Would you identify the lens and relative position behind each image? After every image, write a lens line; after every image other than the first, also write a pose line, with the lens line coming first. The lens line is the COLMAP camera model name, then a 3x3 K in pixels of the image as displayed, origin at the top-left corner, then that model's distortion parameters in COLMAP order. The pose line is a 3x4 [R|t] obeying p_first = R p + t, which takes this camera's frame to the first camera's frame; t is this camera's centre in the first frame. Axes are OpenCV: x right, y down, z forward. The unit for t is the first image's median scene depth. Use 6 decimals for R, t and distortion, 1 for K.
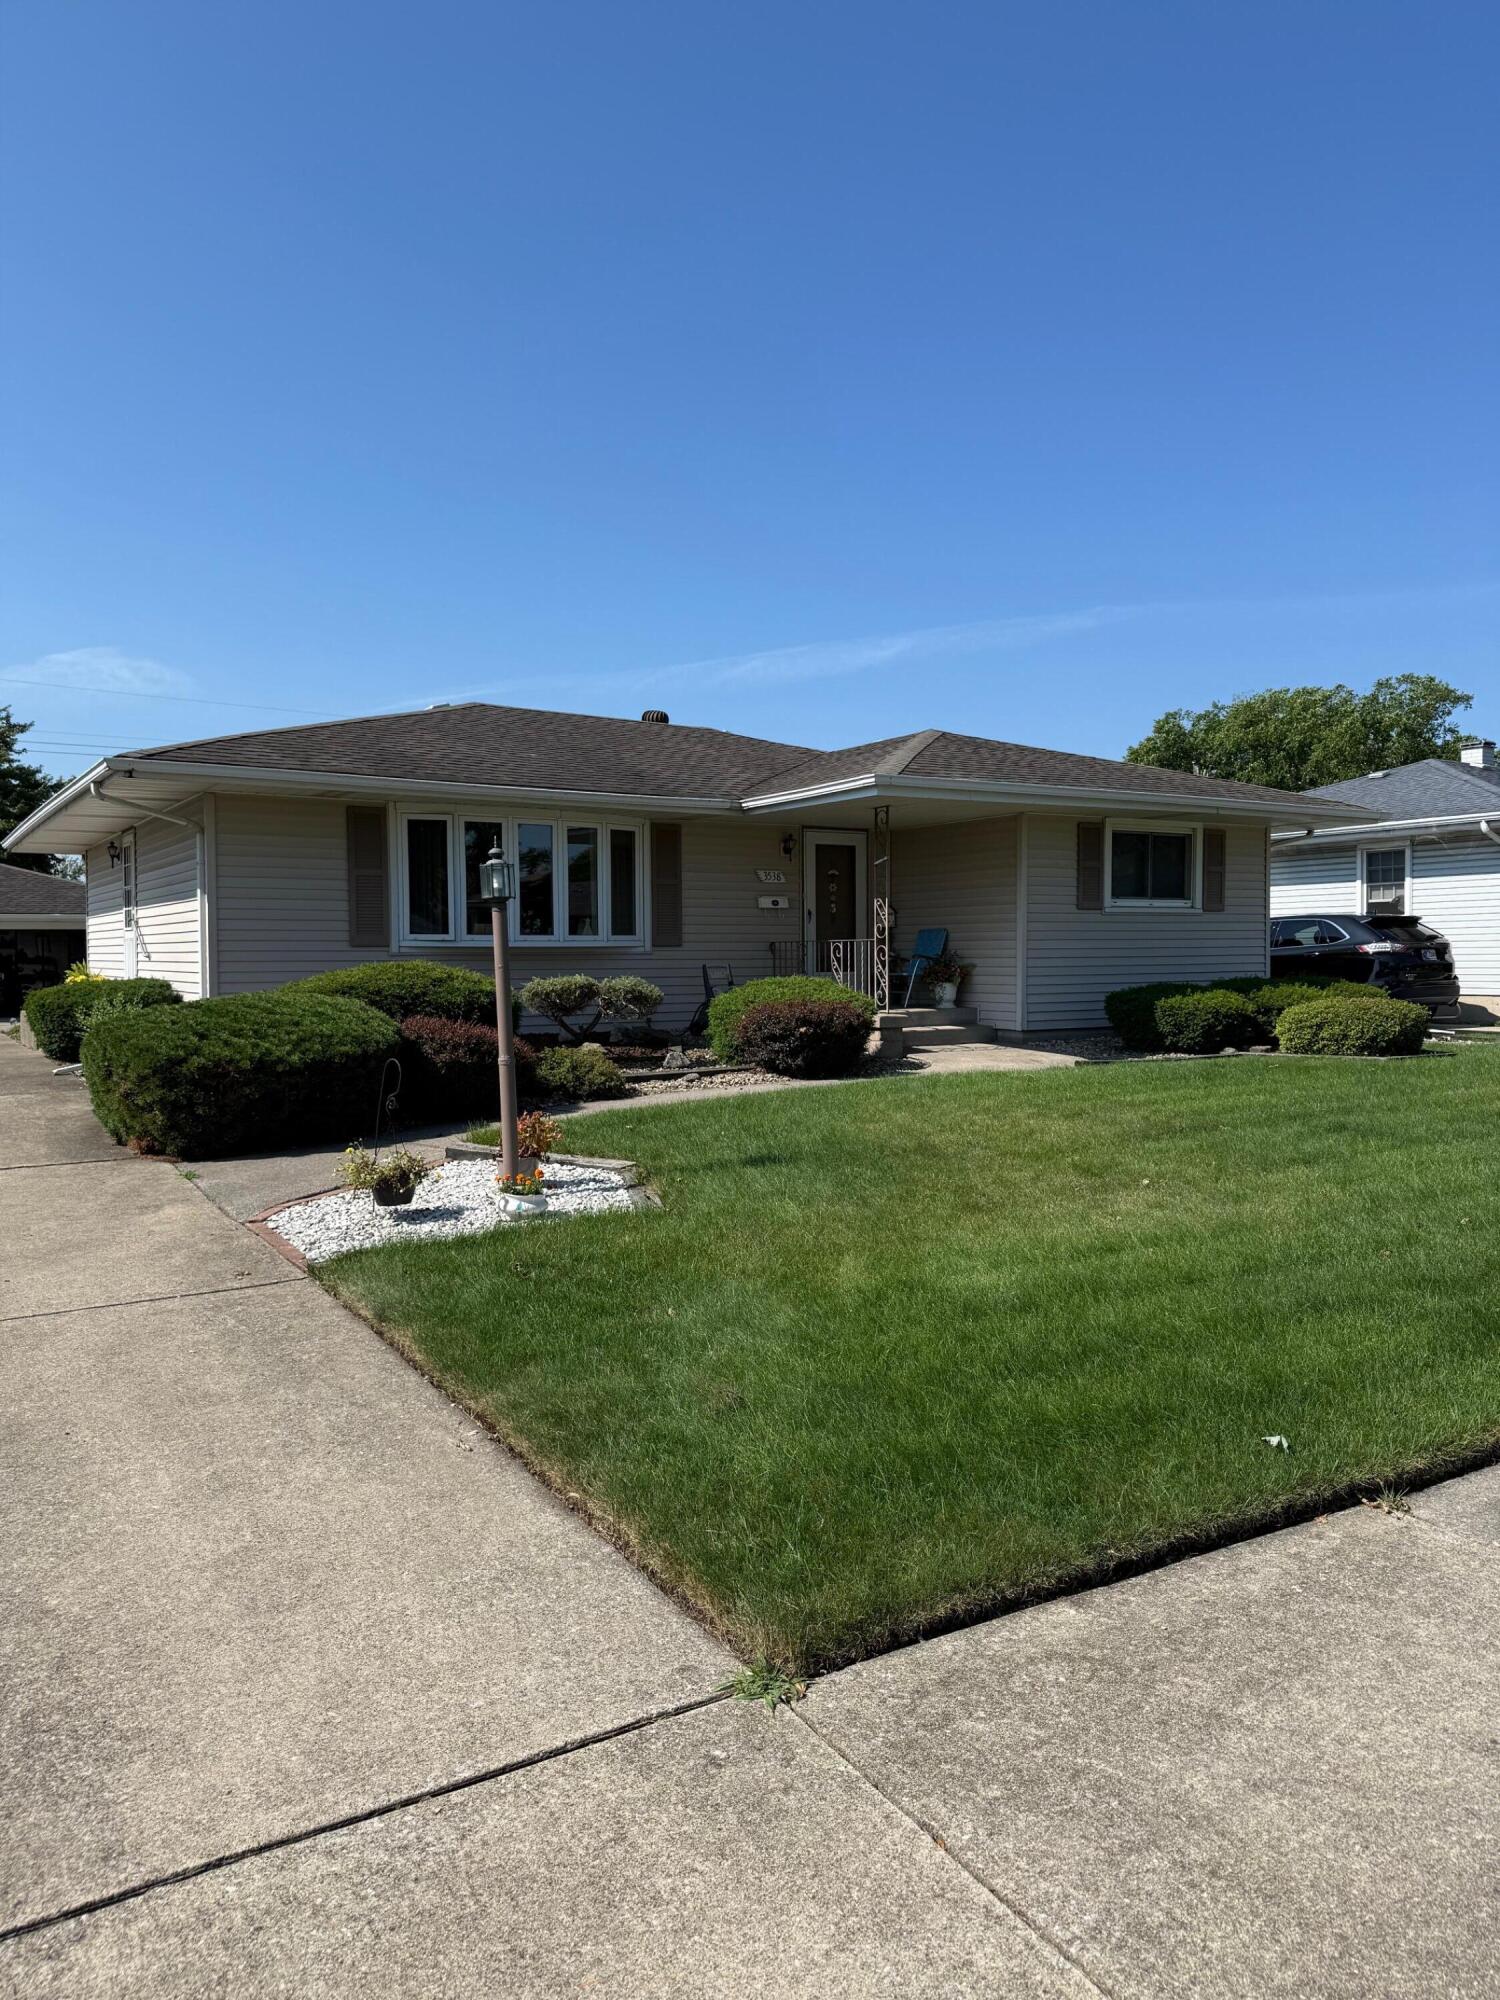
lens RADIAL K [[1399.5, 0, 750.0], [0, 1399.5, 1000.0], [0, 0, 1]] dist [0.116603, -0.195926]
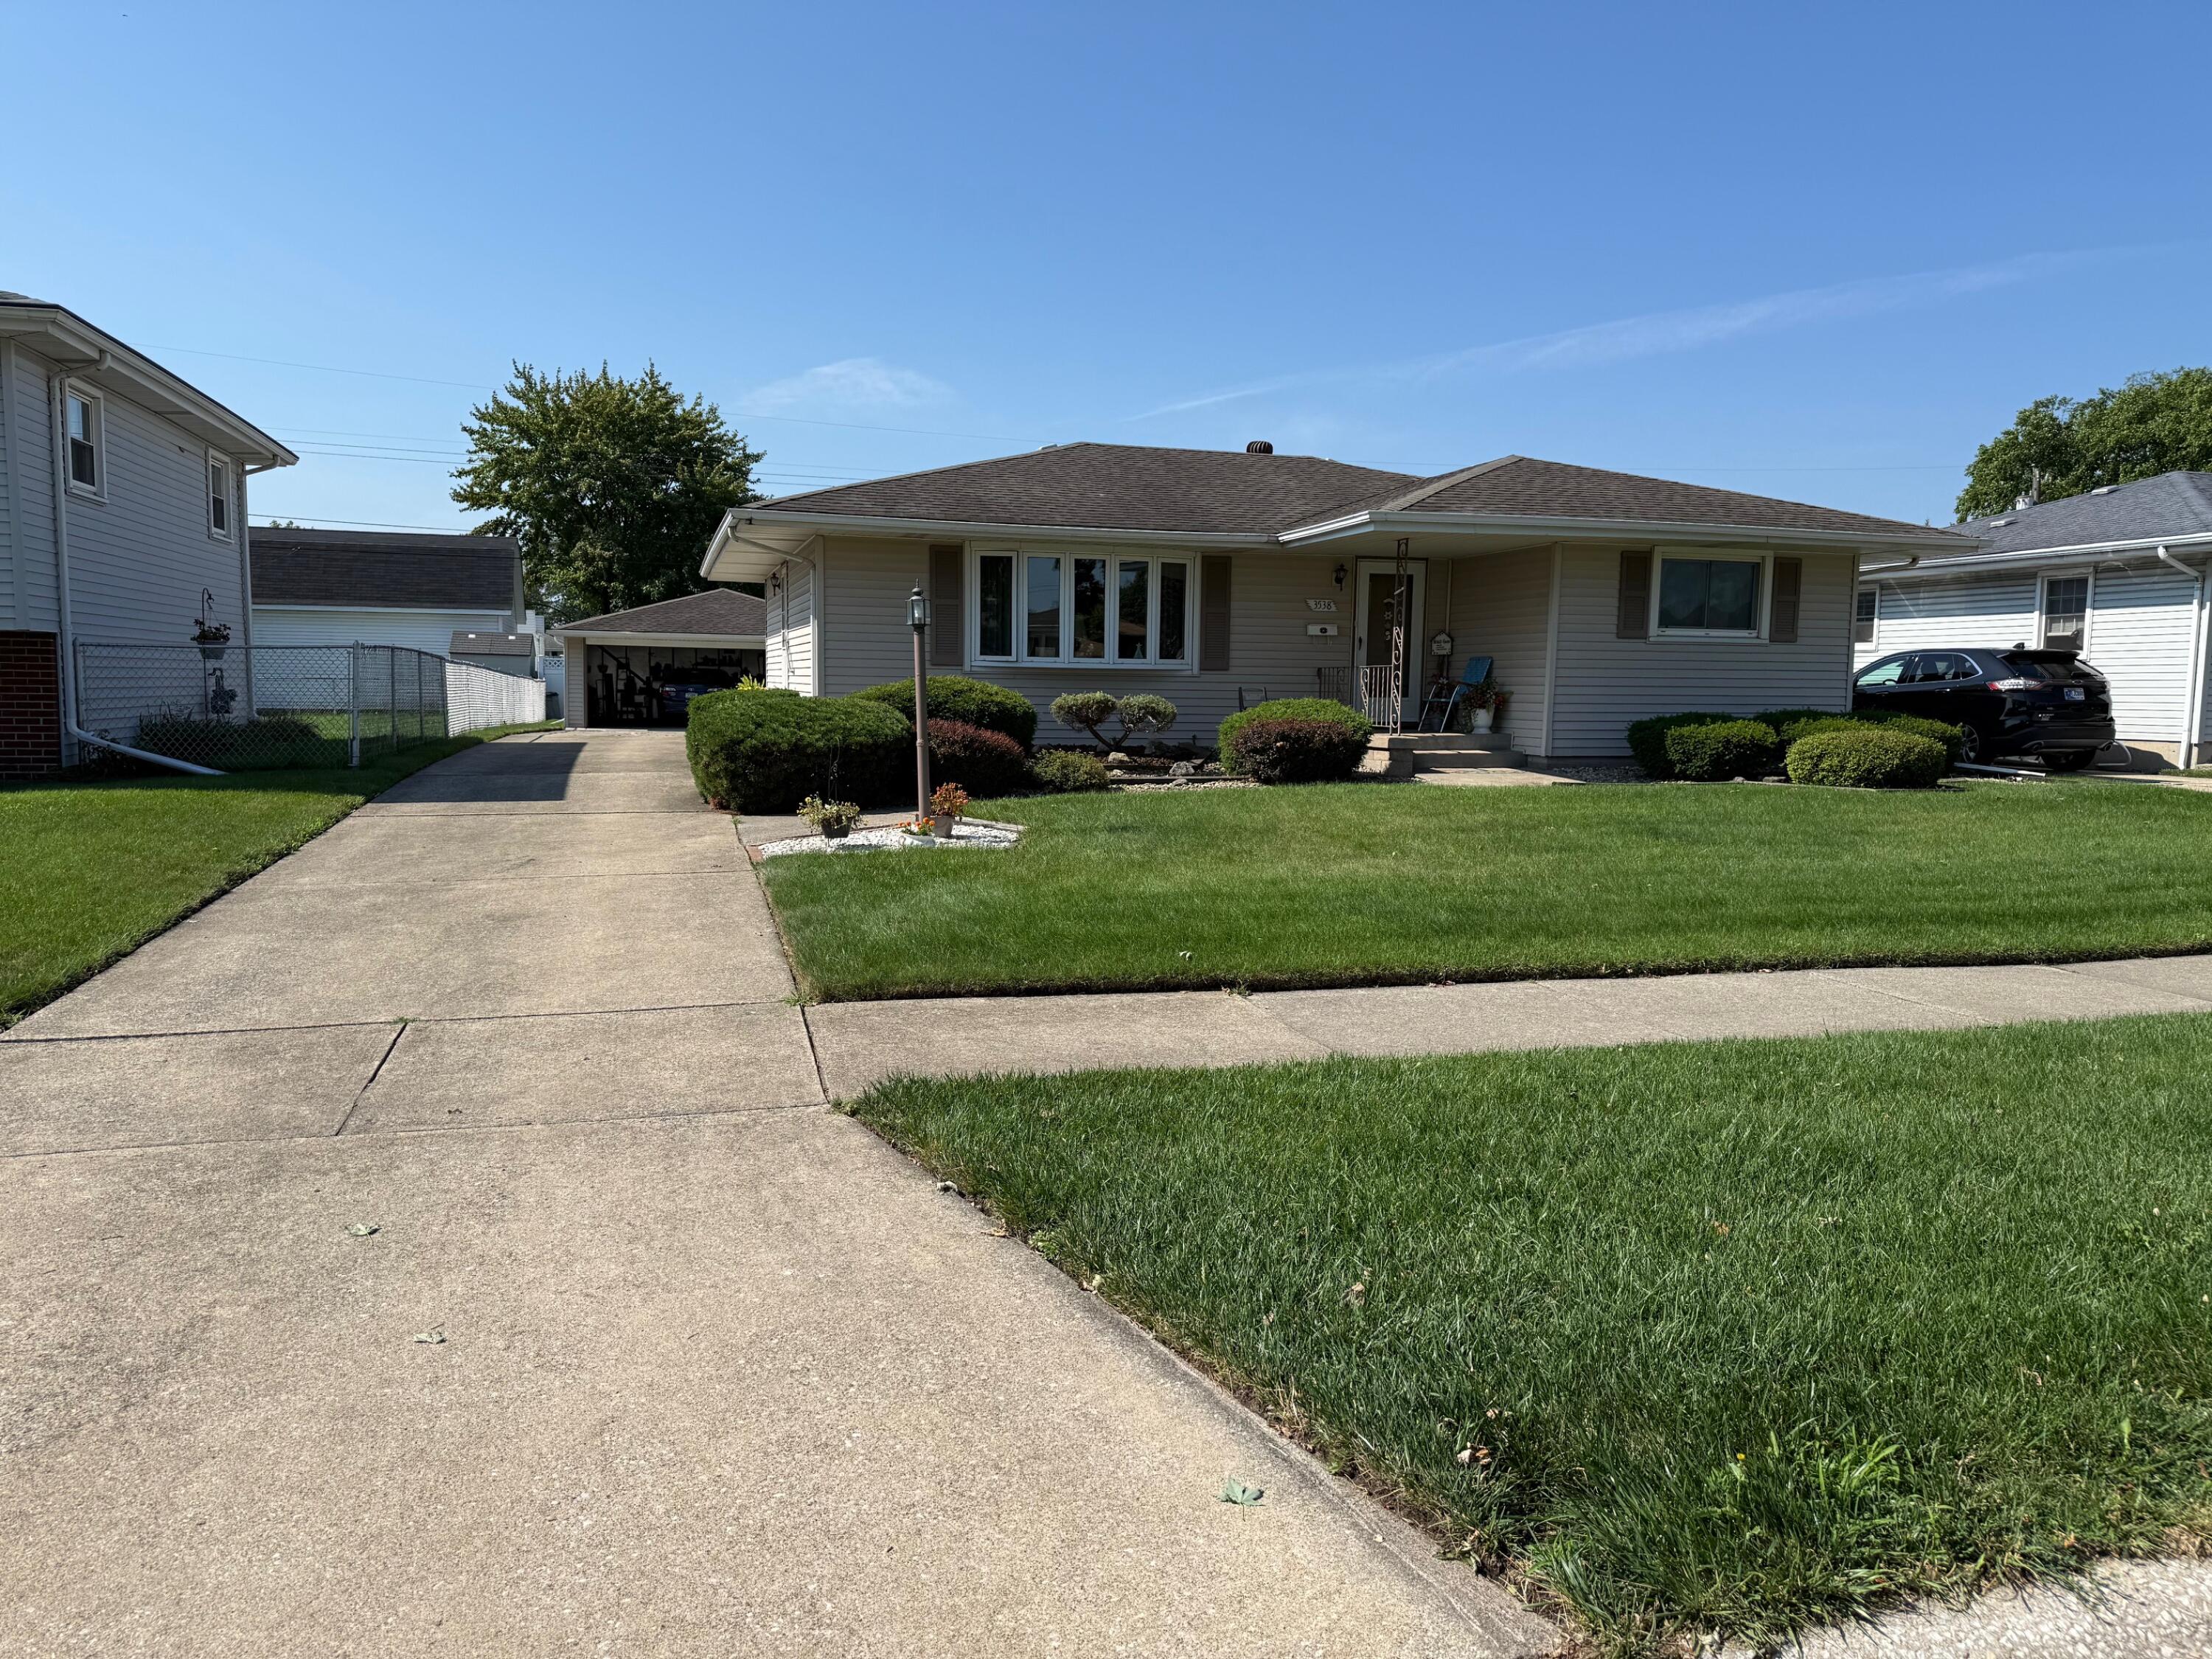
lens RADIAL K [[1547.9, 0, 1089.4], [0, 1547.9, 839.5], [0, 0, 1]] dist [0.116603, -0.195926]
pose [[0.960254, 0.046765, -0.275182, 0.186304], [-0.028580, 0.997157, 0.069727, 0.011964], [0.277661, -0.059090, 0.958860, -0.195664]]
